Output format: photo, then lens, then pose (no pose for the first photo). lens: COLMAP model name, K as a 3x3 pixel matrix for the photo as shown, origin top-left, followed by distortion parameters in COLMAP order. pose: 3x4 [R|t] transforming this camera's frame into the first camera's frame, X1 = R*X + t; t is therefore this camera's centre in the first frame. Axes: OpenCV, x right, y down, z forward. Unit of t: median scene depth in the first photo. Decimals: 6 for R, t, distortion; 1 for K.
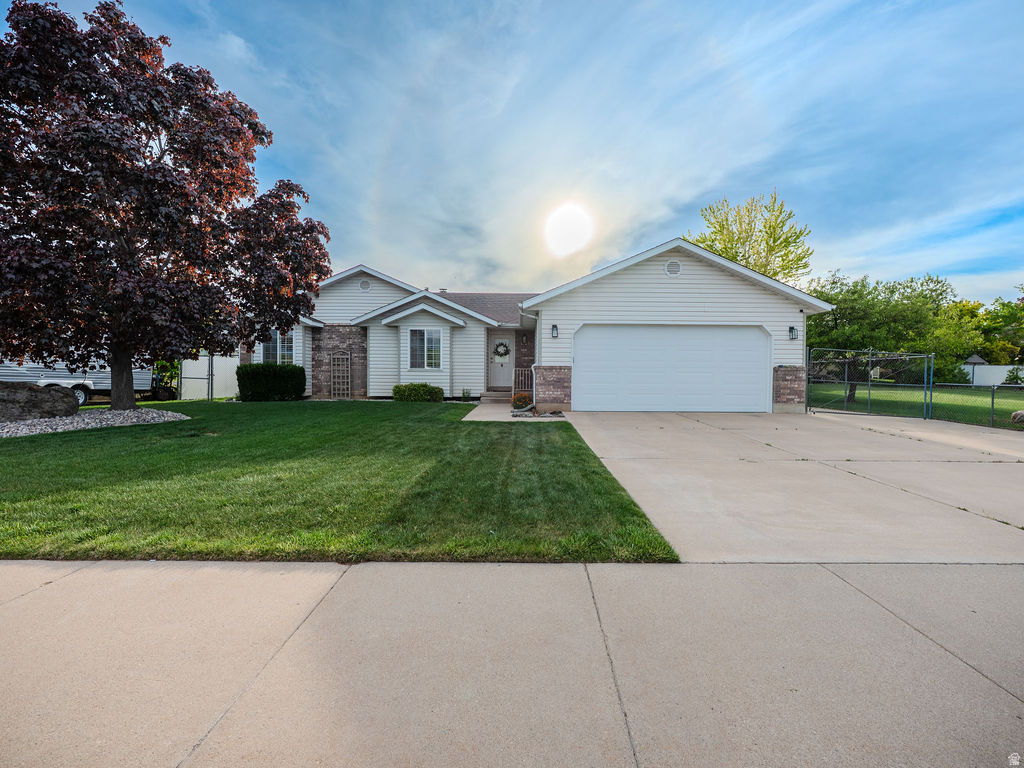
lens RADIAL K [[456.6, 0, 542.5], [0, 456.6, 383.6], [0, 0, 1]] dist [-0.000330, -0.000164]
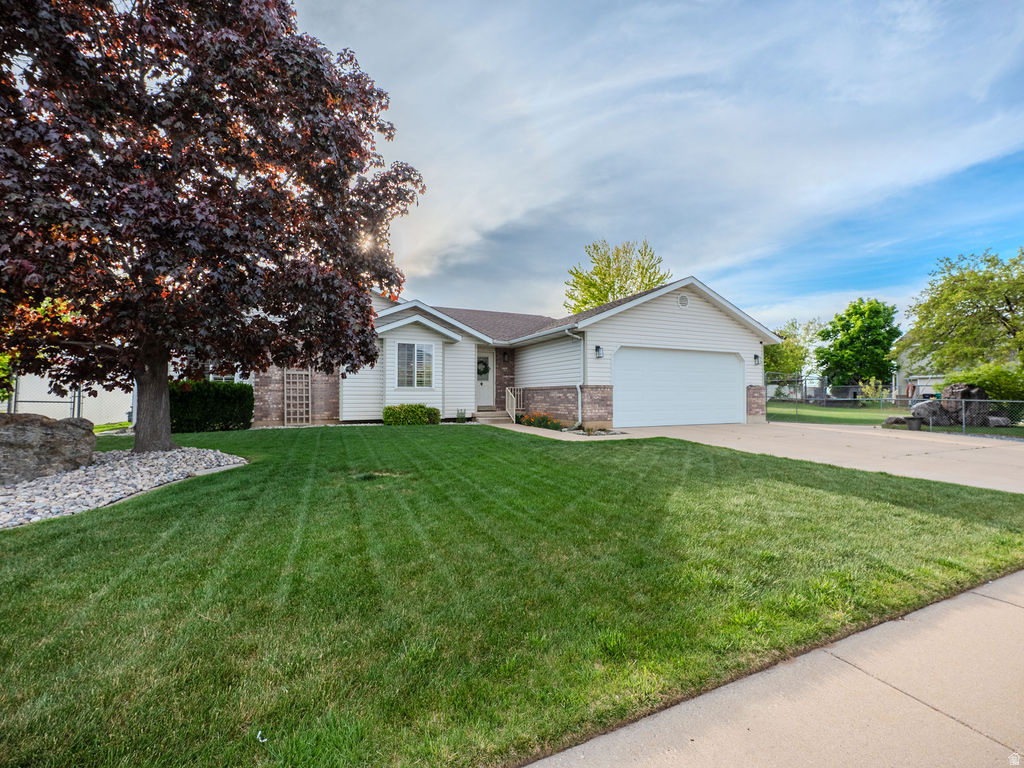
lens RADIAL K [[456.6, 0, 542.5], [0, 456.6, 383.6], [0, 0, 1]] dist [-0.000330, -0.000164]
pose [[0.900527, 0.002952, 0.434791, -0.425409], [0.013552, 0.999301, -0.034852, -0.005875], [-0.434590, 0.037278, 0.899857, 0.091659]]
